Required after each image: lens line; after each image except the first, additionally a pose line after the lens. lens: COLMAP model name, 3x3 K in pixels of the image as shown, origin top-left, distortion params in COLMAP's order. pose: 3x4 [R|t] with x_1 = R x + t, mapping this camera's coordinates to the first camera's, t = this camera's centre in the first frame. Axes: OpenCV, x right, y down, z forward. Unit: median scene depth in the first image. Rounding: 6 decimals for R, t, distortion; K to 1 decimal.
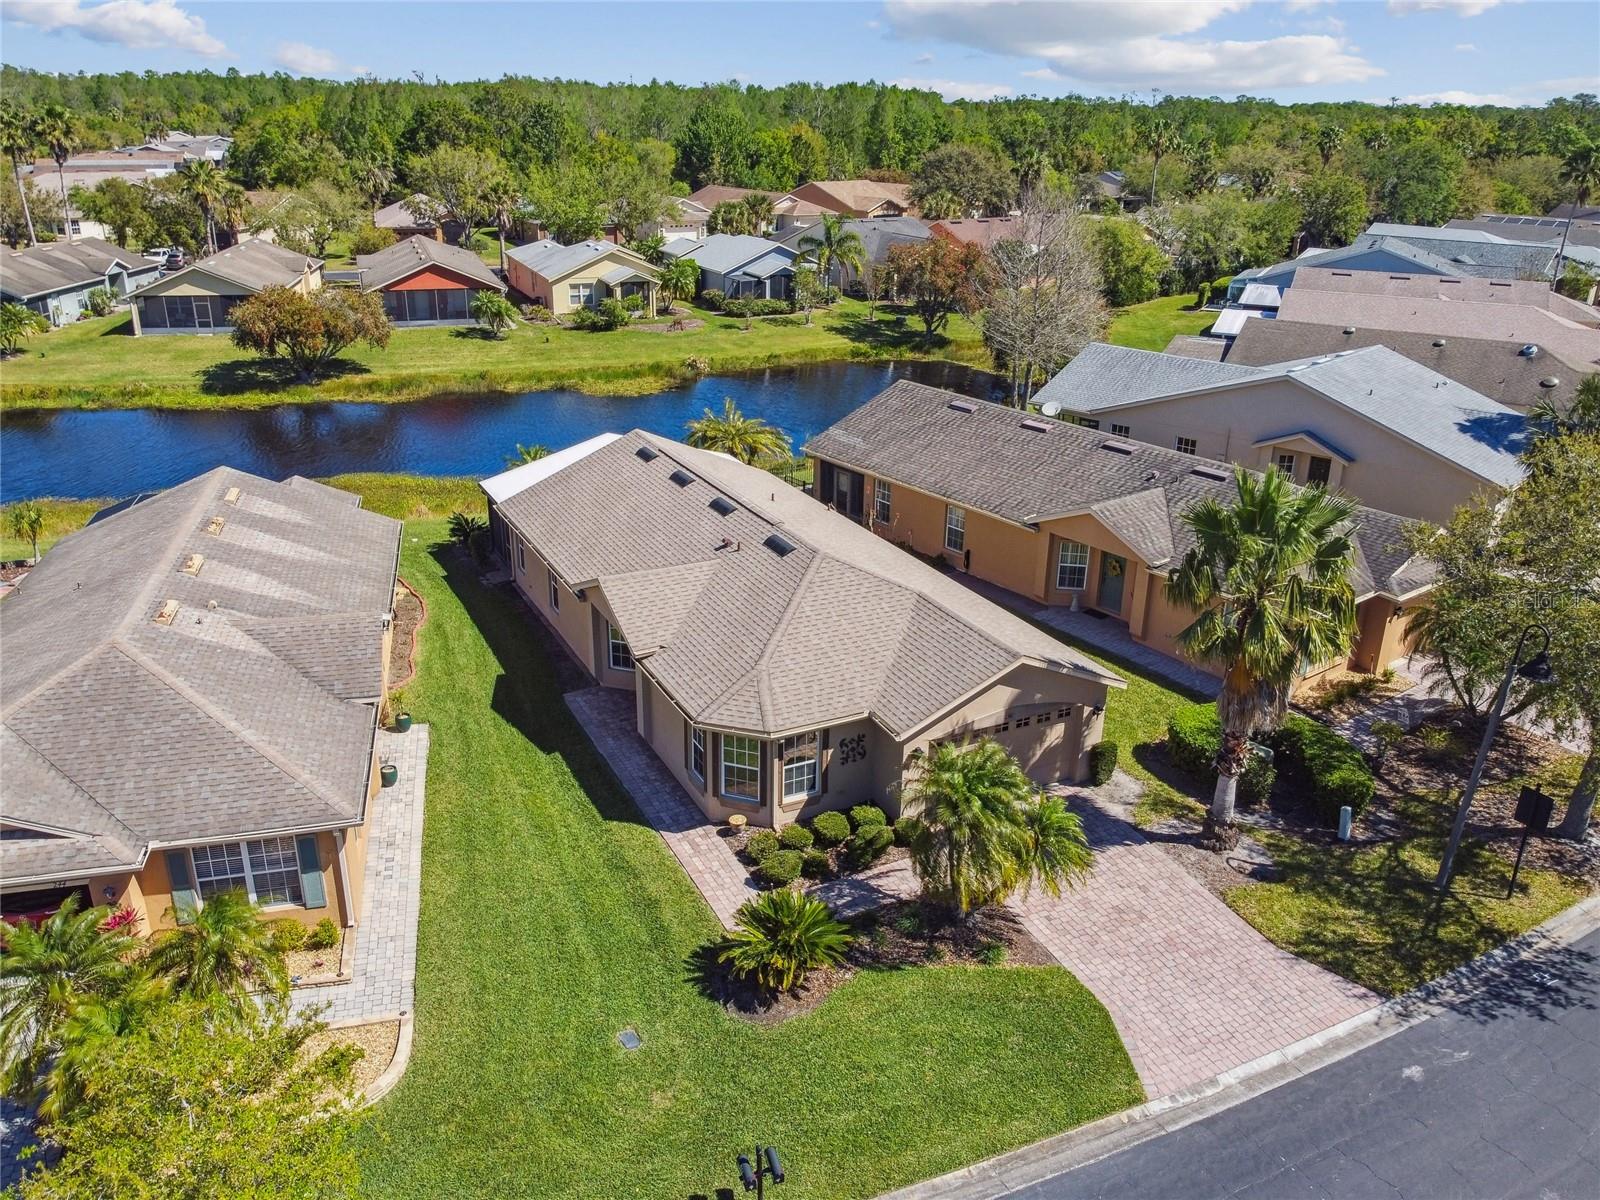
lens RADIAL K [[1261.6, 0, 802.8], [0, 1261.6, 599.8], [0, 0, 1]] dist [-0.006485, -0.000651]
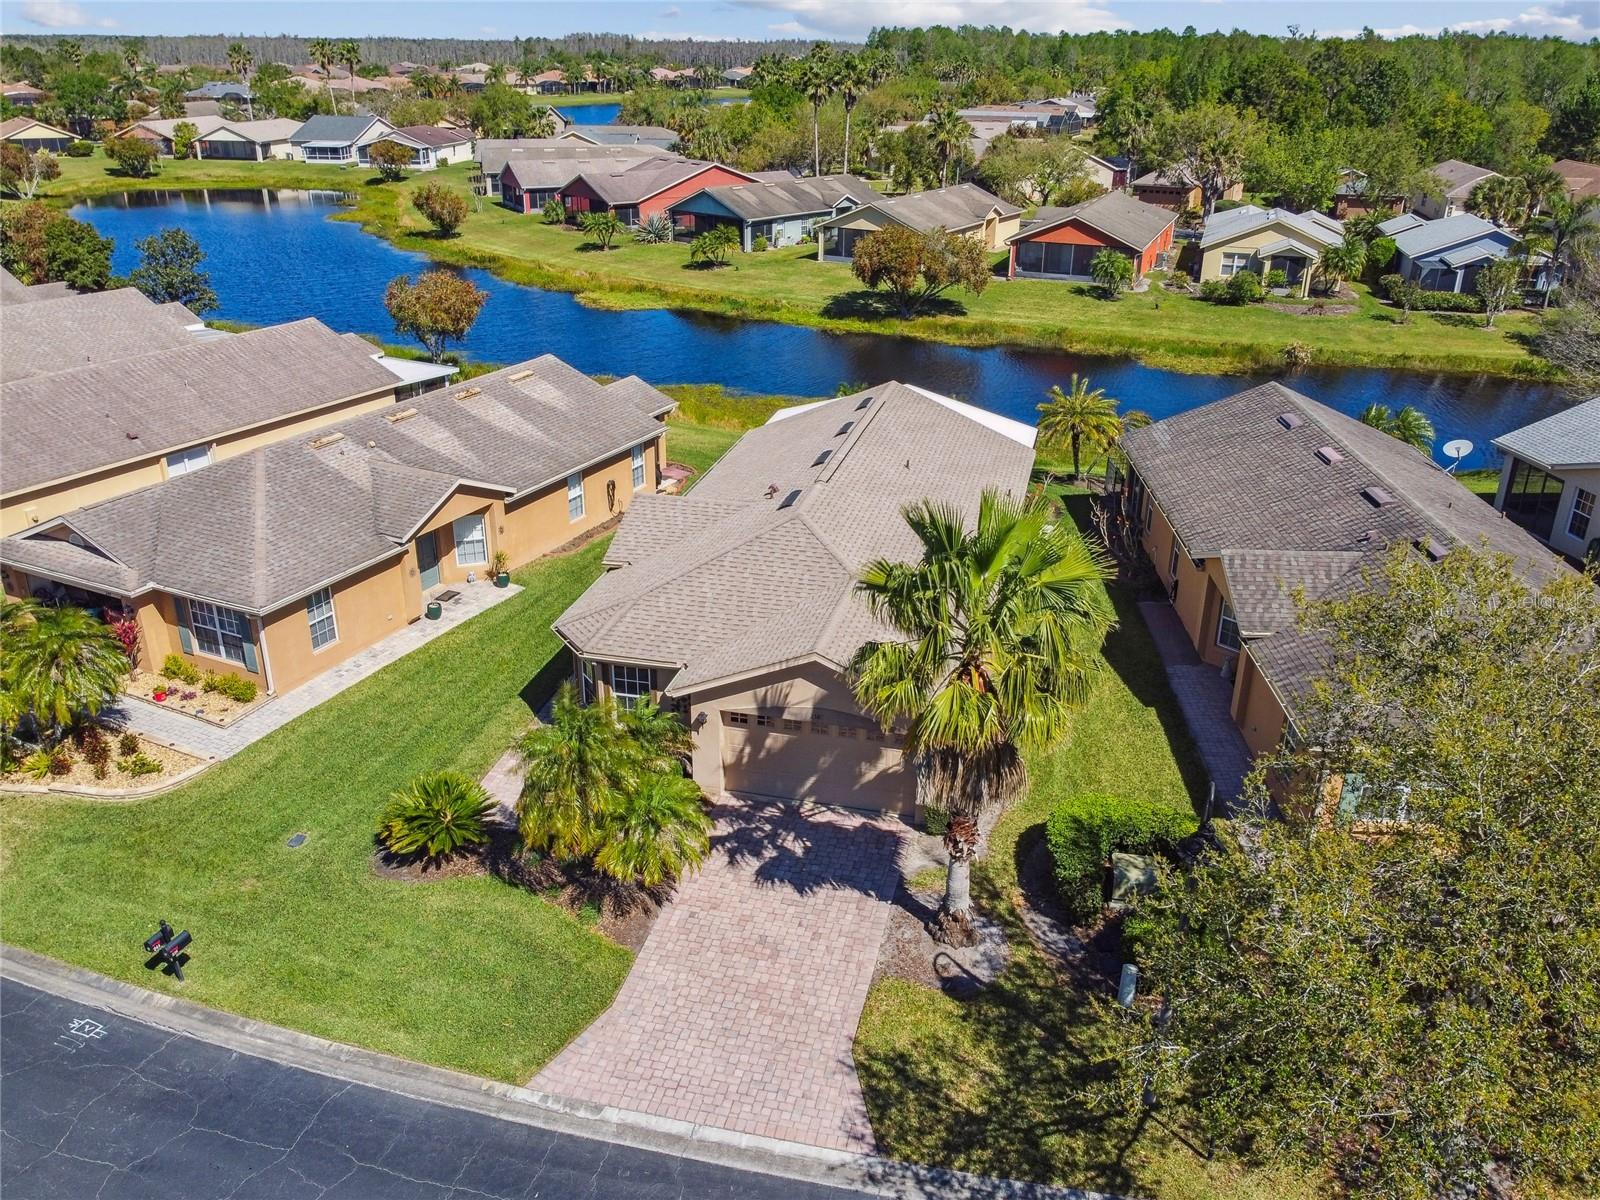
lens RADIAL K [[1261.6, 0, 790.6], [0, 1261.6, 616.8], [0, 0, 1]] dist [-0.006485, -0.000651]
pose [[0.761512, 0.261017, -0.593271, 0.560215], [-0.237706, 0.964018, 0.119017, -0.069075], [0.602989, 0.050391, 0.796156, 0.208299]]
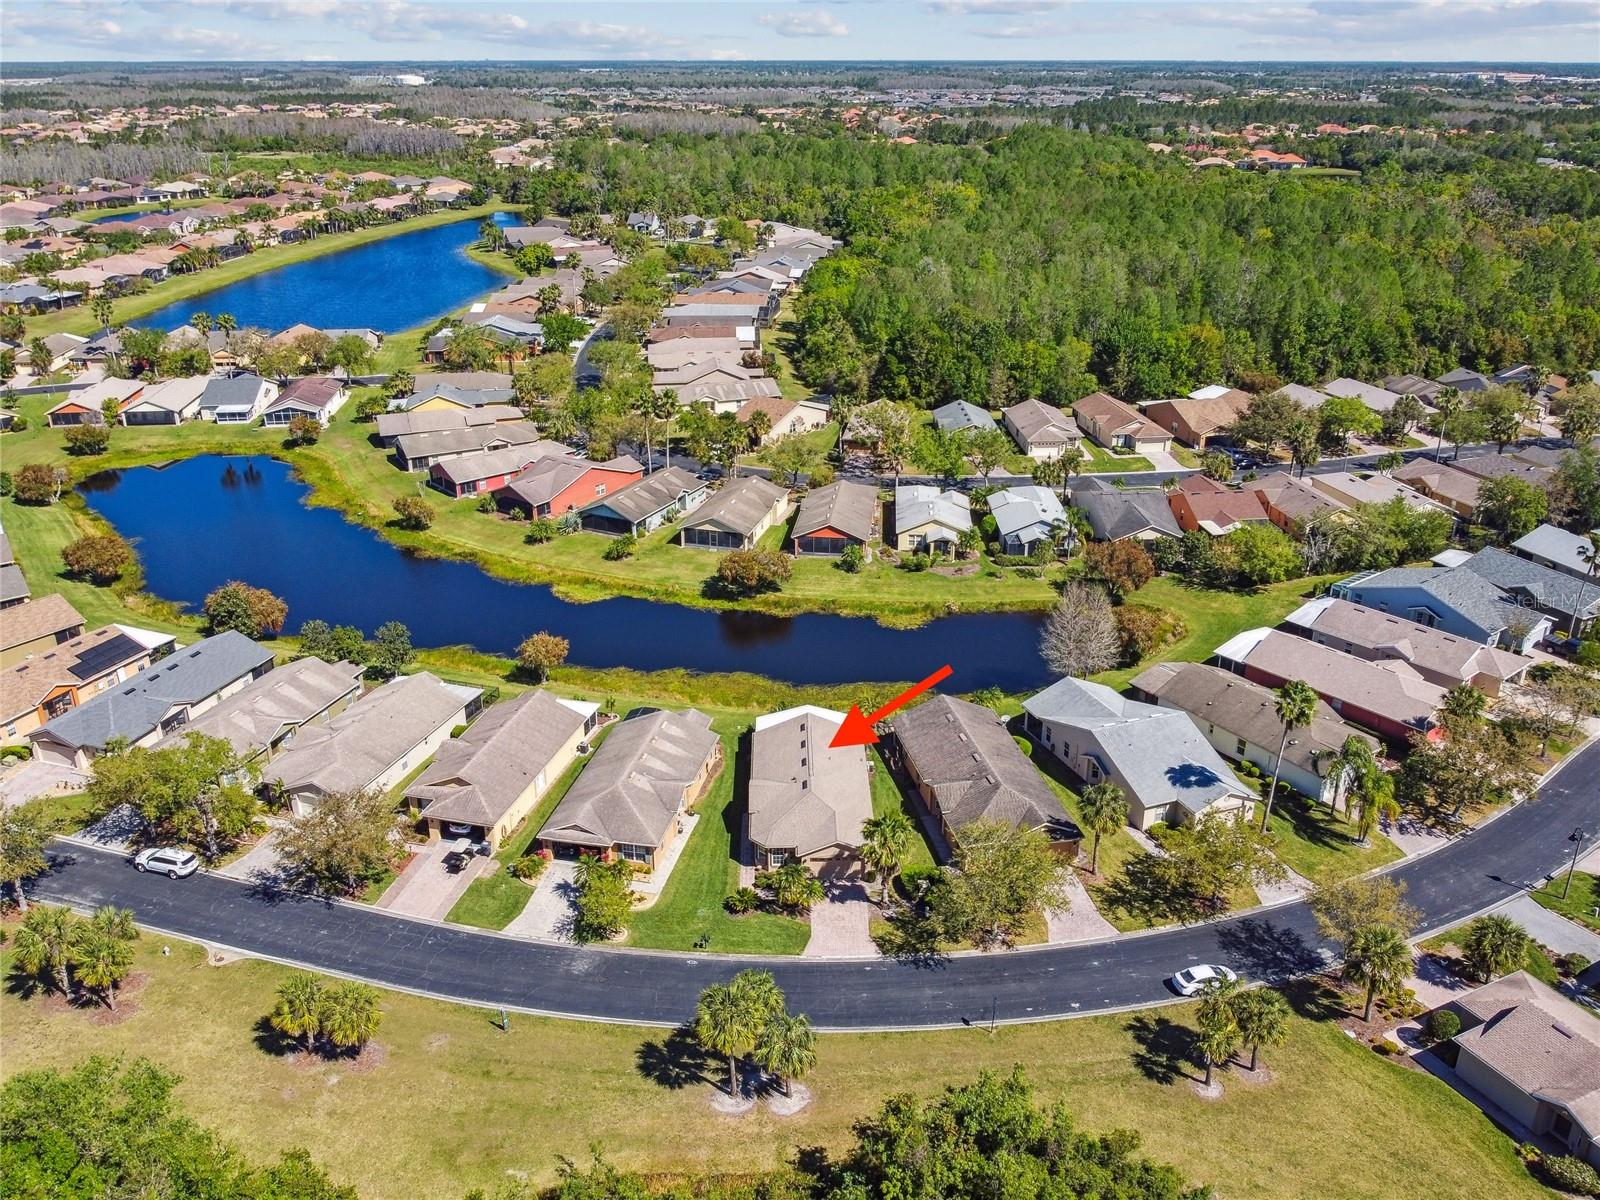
lens RADIAL K [[1261.6, 0, 802.4], [0, 1261.6, 593.8], [0, 0, 1]] dist [-0.006485, -0.000651]
pose [[0.902573, 0.152227, -0.402728, 1.115219], [-0.151288, 0.987893, 0.034354, -0.591260], [0.403082, 0.029921, 0.914675, -1.812047]]
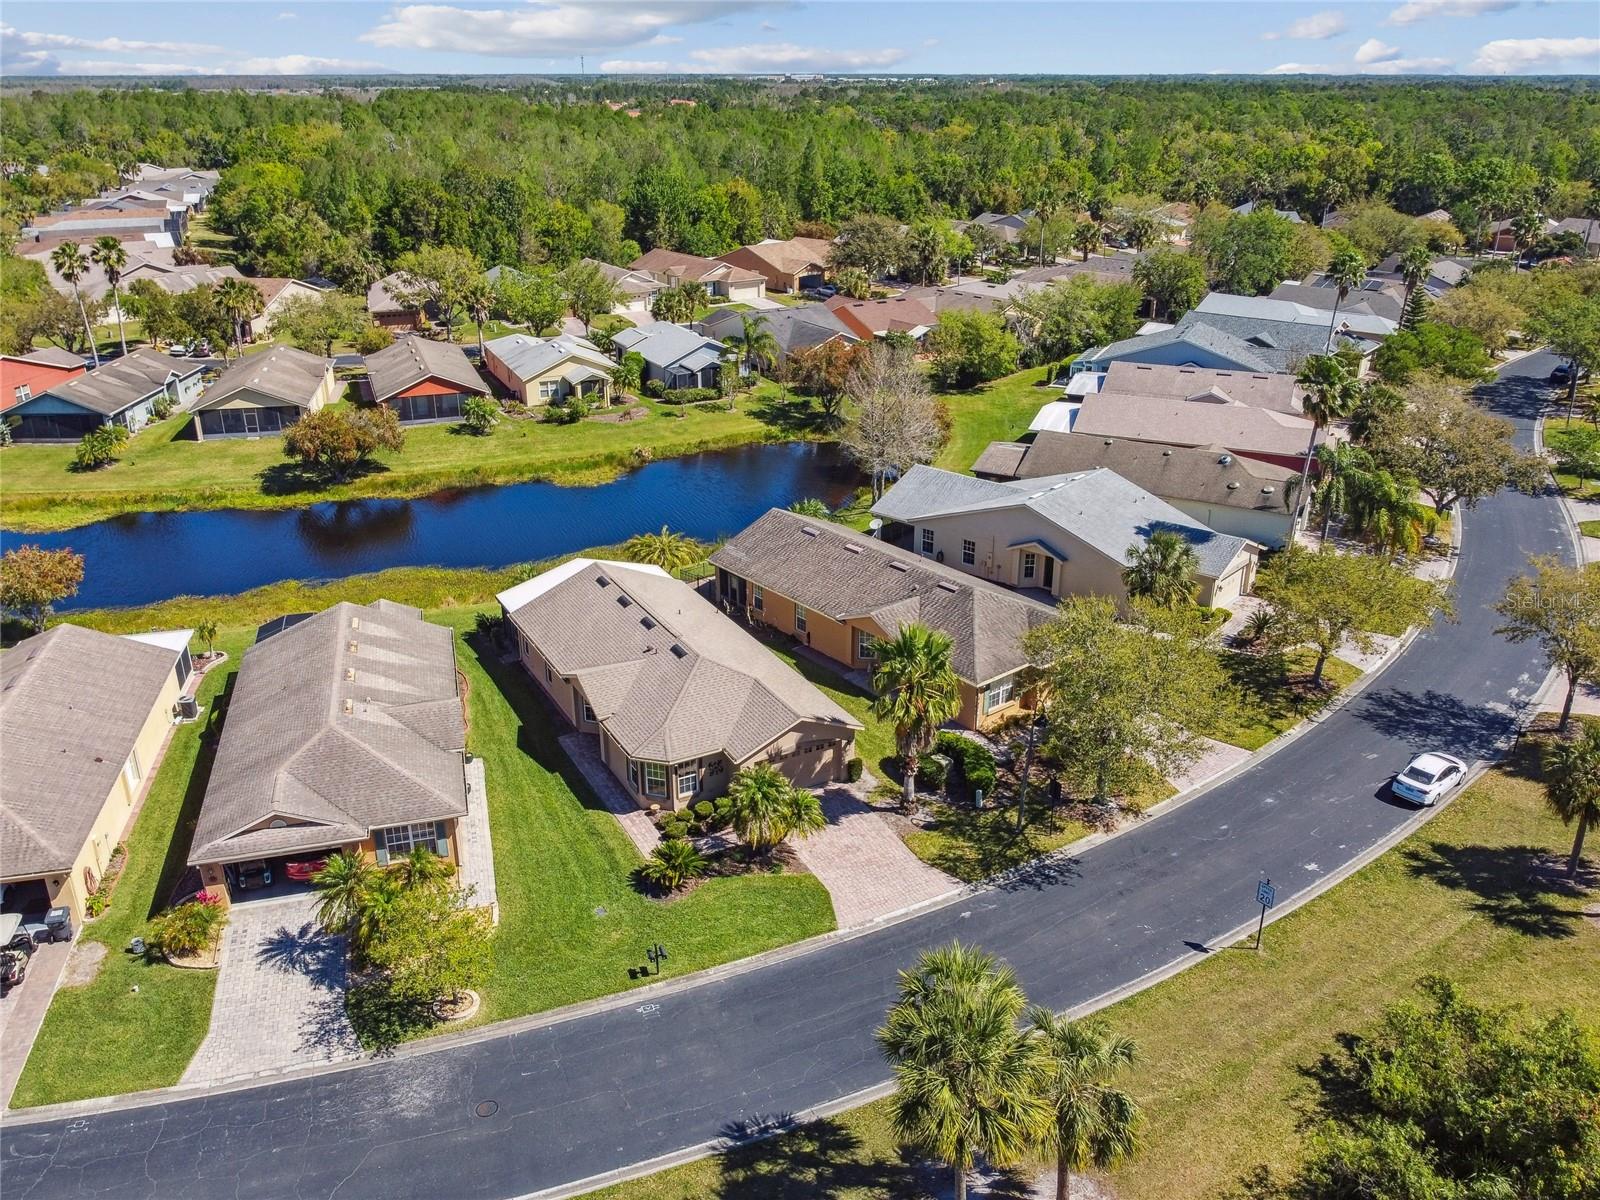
lens RADIAL K [[1261.6, 0, 797.9], [0, 1261.6, 607.4], [0, 0, 1]] dist [-0.006485, -0.000651]
pose [[0.999383, -0.027620, 0.021711, 0.105453], [0.027211, 0.999451, 0.018922, -0.126388], [-0.022222, -0.018320, 0.999585, -0.727116]]
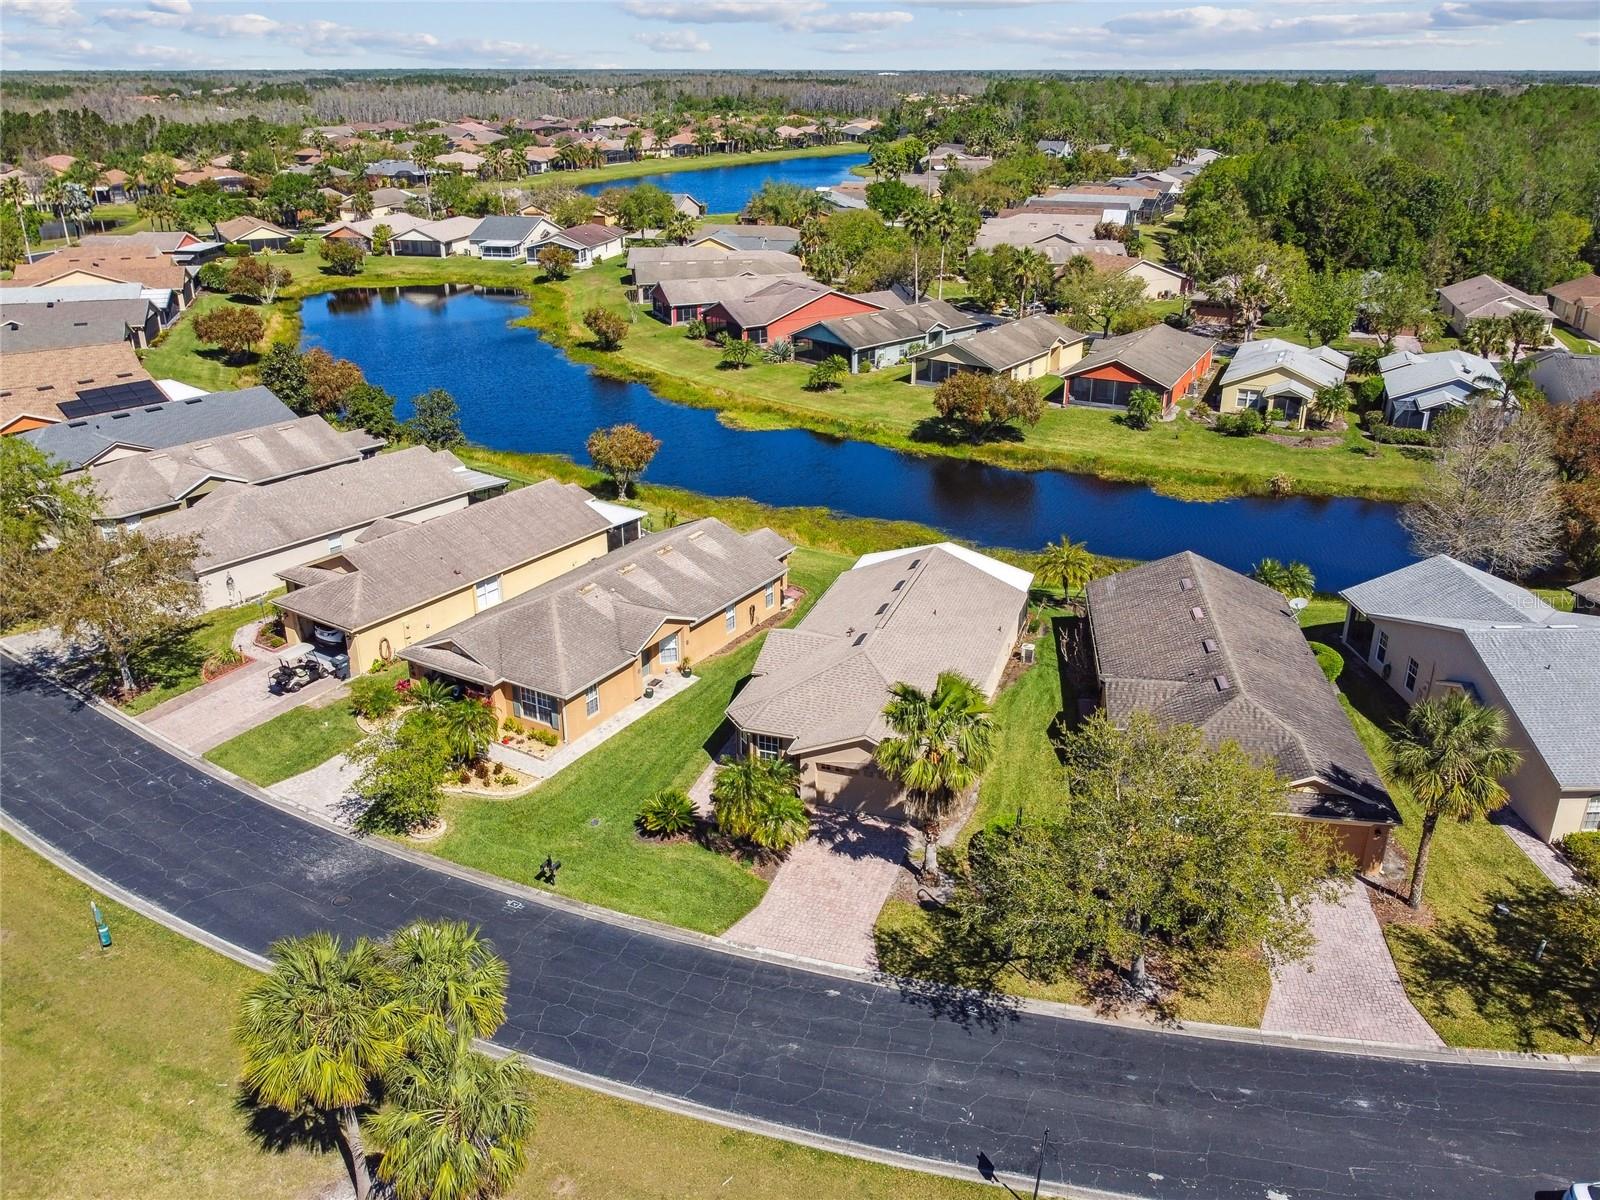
lens RADIAL K [[1261.6, 0, 797.6], [0, 1261.6, 609.8], [0, 0, 1]] dist [-0.006485, -0.000651]
pose [[0.704098, 0.265144, -0.658745, 0.986354], [-0.254053, 0.960331, 0.114987, -0.244774], [0.663101, 0.086394, 0.743527, -0.317535]]
